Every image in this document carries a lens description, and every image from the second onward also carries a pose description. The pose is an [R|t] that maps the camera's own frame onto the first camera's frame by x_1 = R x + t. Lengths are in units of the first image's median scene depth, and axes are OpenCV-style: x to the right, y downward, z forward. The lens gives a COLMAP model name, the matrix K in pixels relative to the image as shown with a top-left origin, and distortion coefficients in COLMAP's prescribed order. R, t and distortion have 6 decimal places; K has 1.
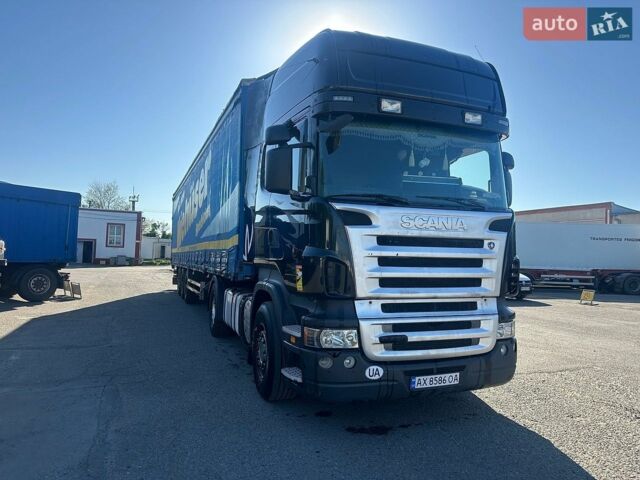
lens RADIAL K [[465.2, 0, 319.9], [0, 465.2, 242.4], [0, 0, 1]] dist [0.076963, -0.001236]
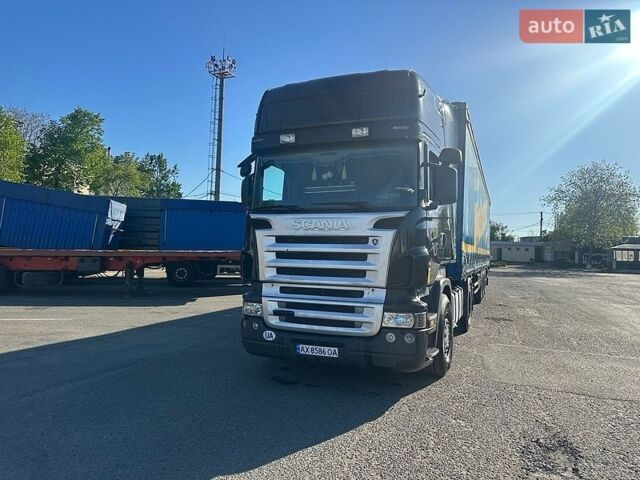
lens RADIAL K [[465.2, 0, 320.0], [0, 465.2, 238.4], [0, 0, 1]] dist [0.076963, -0.001236]
pose [[0.706231, -0.022320, -0.707629, 1.154423], [0.011622, 0.999734, -0.019934, 0.021009], [0.707886, 0.005854, 0.706302, 0.128952]]
